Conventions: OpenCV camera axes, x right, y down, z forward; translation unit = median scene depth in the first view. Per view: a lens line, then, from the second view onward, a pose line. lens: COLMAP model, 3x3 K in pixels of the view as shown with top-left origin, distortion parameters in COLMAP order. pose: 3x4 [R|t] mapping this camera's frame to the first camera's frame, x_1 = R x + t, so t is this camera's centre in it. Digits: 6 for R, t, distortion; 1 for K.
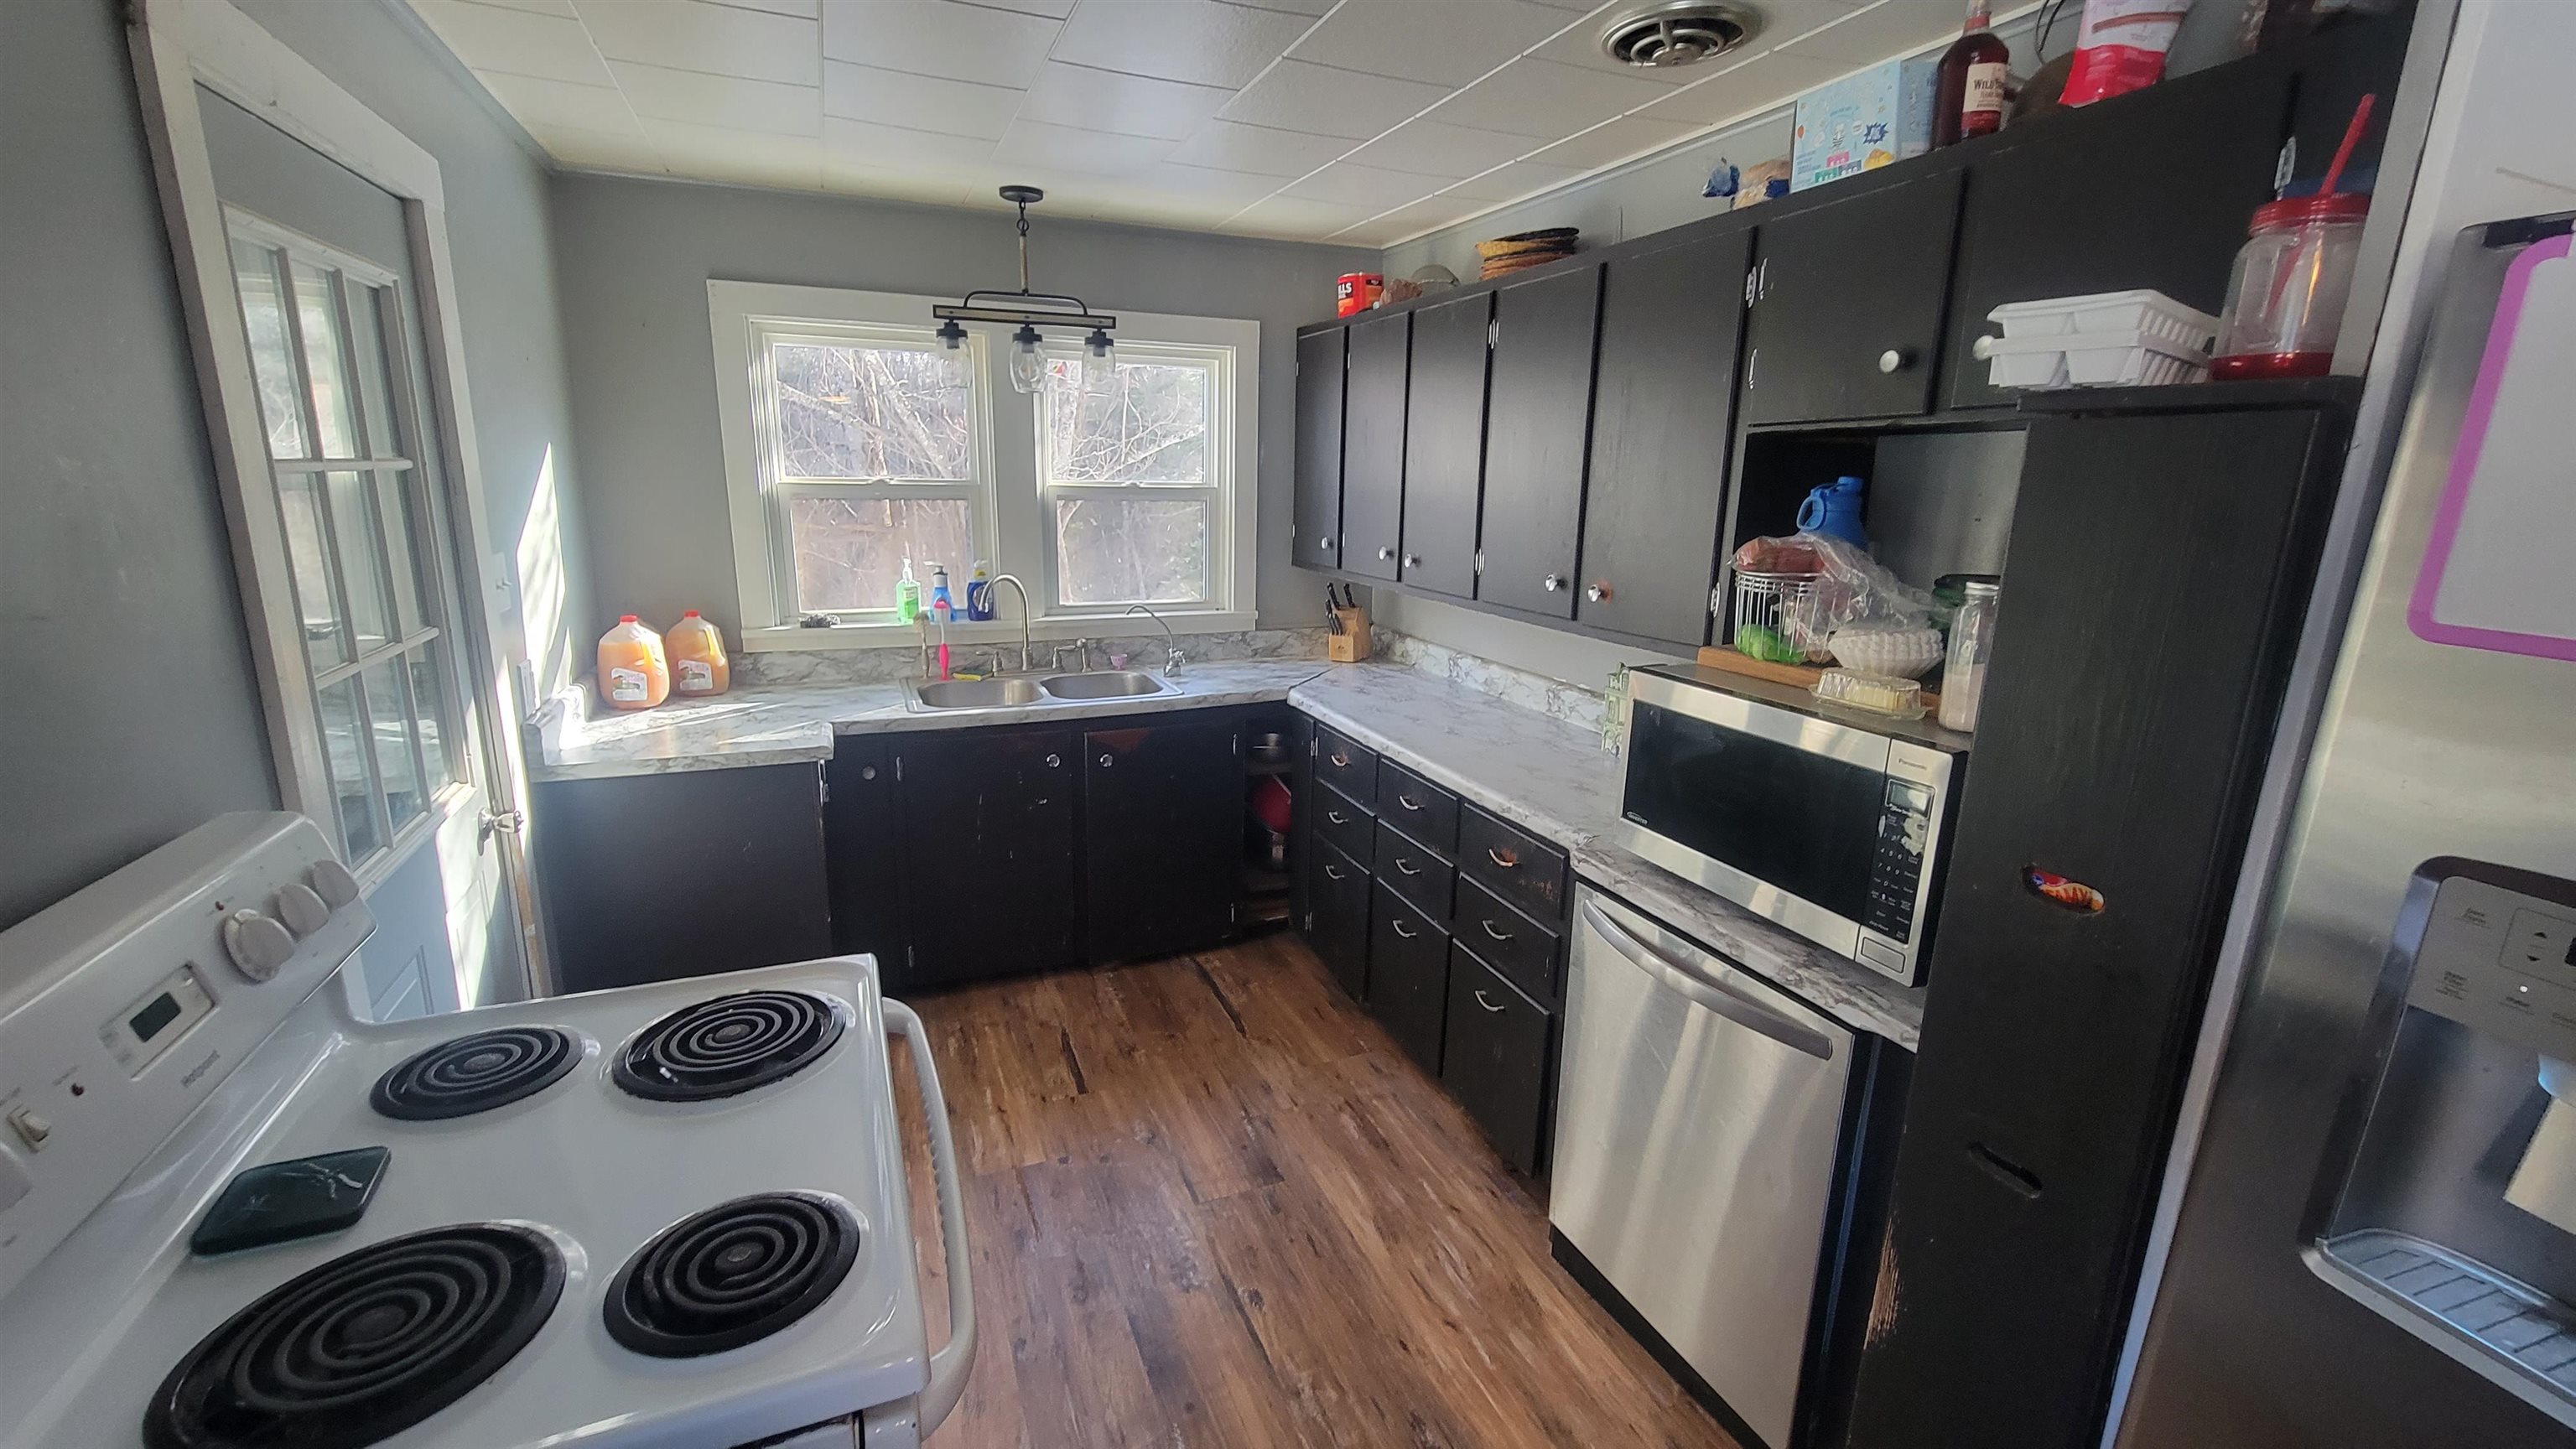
lens RADIAL K [[1048.8, 0, 1277.7], [0, 1048.8, 720.3], [0, 0, 1]] dist [0.000146, -0.000093]
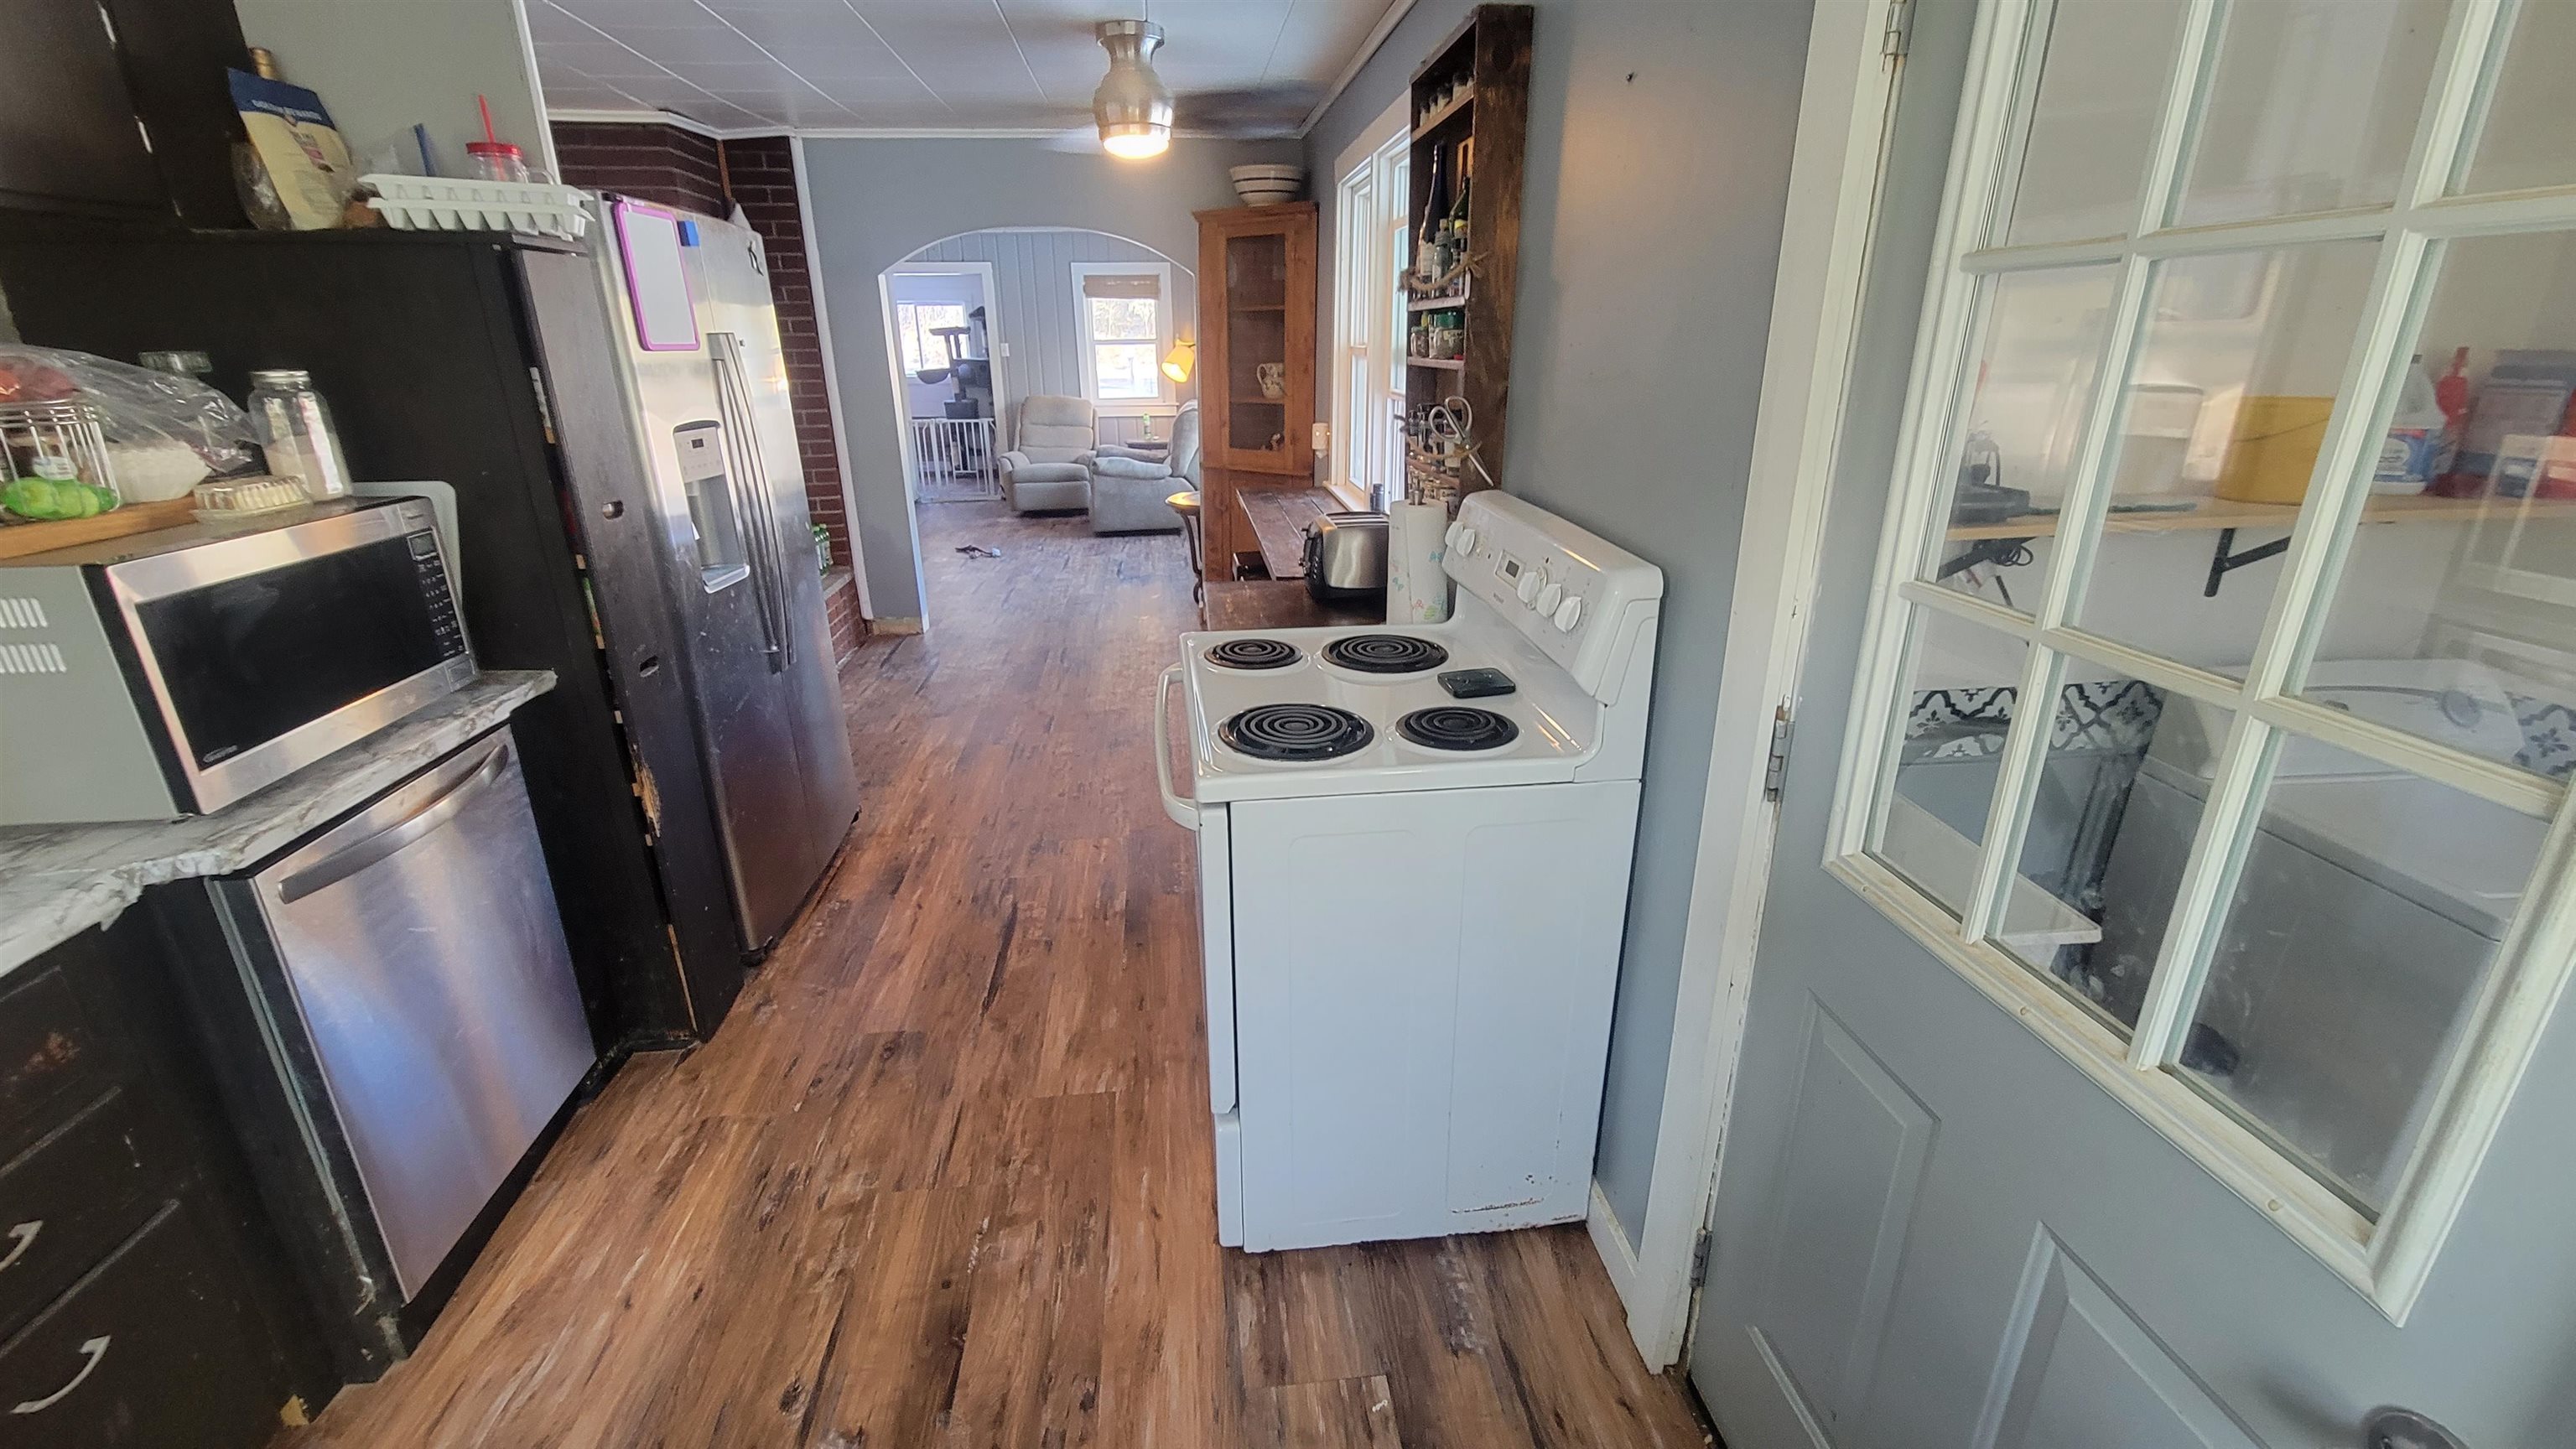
lens RADIAL K [[1048.8, 0, 1277.7], [0, 1048.8, 720.3], [0, 0, 1]] dist [0.000146, -0.000093]
pose [[-0.958916, -0.109862, 0.261552, -0.620546], [0.053850, 0.834717, 0.548040, -0.321992], [-0.278531, 0.539609, -0.794508, 1.514838]]
